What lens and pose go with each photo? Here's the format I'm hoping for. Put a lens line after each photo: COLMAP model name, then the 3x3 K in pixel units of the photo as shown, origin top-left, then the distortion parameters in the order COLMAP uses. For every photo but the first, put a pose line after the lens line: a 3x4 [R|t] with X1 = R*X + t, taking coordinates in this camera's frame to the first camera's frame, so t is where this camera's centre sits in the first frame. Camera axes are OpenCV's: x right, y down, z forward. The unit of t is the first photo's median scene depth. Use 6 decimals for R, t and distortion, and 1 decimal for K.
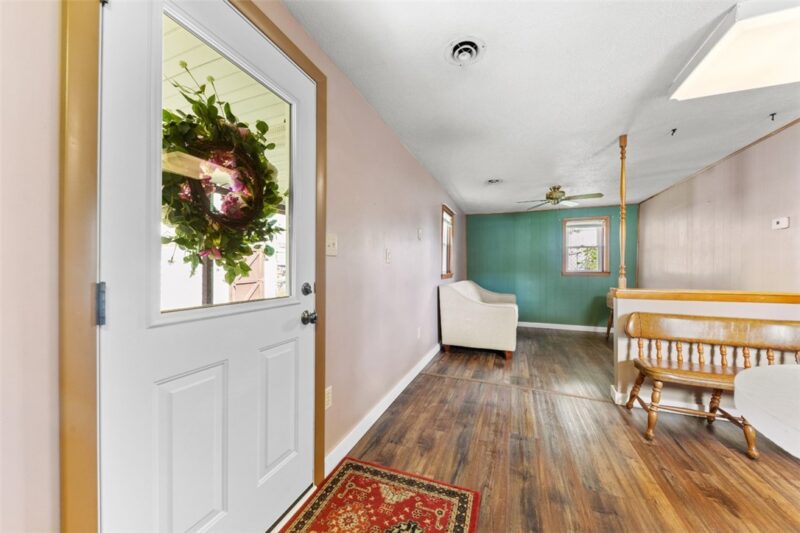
lens RADIAL K [[291.0, 0, 400.0], [0, 291.0, 268.1], [0, 0, 1]] dist [-0.000285, -0.000097]
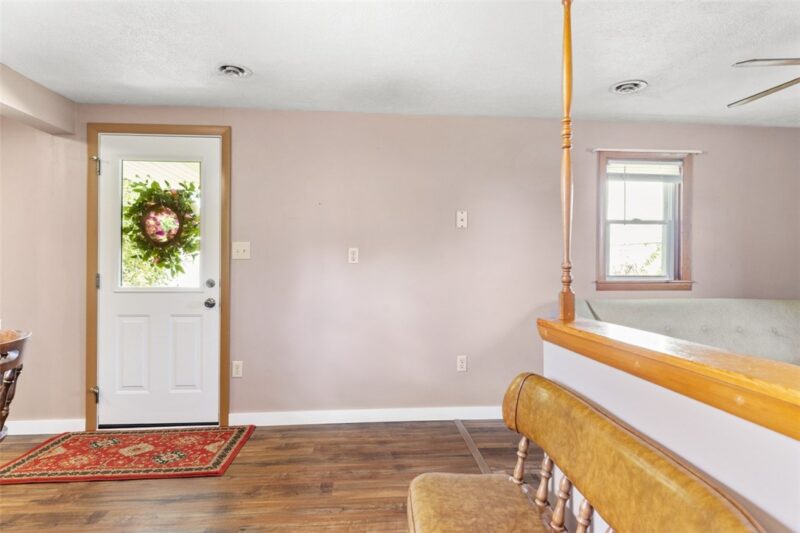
lens RADIAL K [[459.0, 0, 400.5], [0, 459.0, 266.2], [0, 0, 1]] dist [-0.000717, 0.000679]
pose [[0.423978, -0.007205, -0.905644, 2.099453], [-0.002999, 0.999952, -0.009359, 0.005202], [0.905667, 0.006684, 0.423936, 0.864433]]
